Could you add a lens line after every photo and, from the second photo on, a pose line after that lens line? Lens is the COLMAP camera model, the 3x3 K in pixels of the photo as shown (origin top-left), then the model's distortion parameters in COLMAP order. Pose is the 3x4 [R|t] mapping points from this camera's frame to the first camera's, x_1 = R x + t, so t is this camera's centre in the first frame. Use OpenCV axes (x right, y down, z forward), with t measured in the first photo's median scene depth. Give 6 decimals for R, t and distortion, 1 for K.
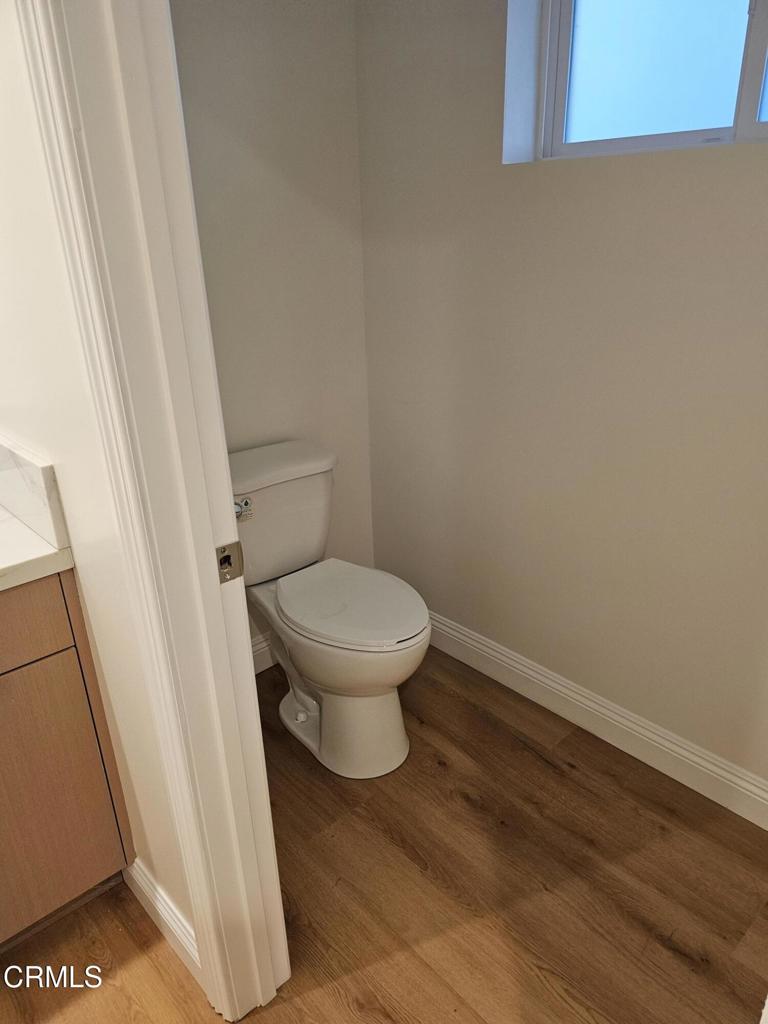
lens RADIAL K [[696.1, 0, 389.3], [0, 696.1, 513.3], [0, 0, 1]] dist [0.039255, -0.033113]
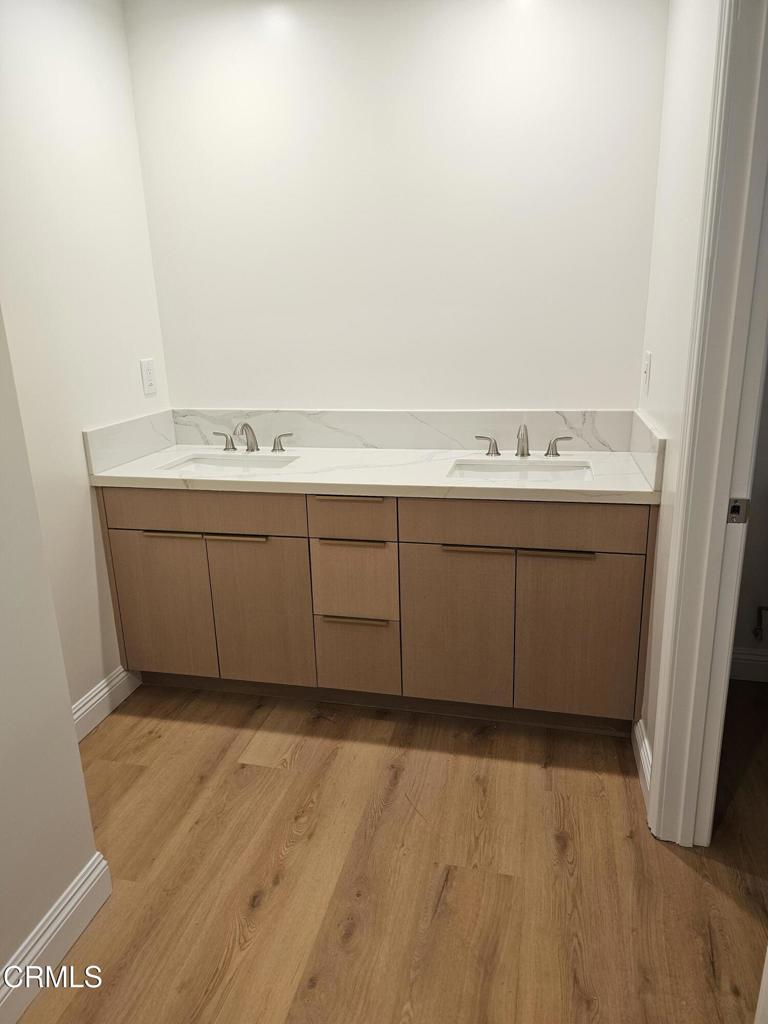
lens RADIAL K [[675.0, 0, 376.2], [0, 675.0, 505.1], [0, 0, 1]] dist [0.078270, -0.080629]
pose [[0.550018, 0.249535, -0.797002, 0.449924], [-0.305068, 0.948403, 0.086407, 0.142262], [0.777441, 0.195614, 0.597764, -0.454299]]
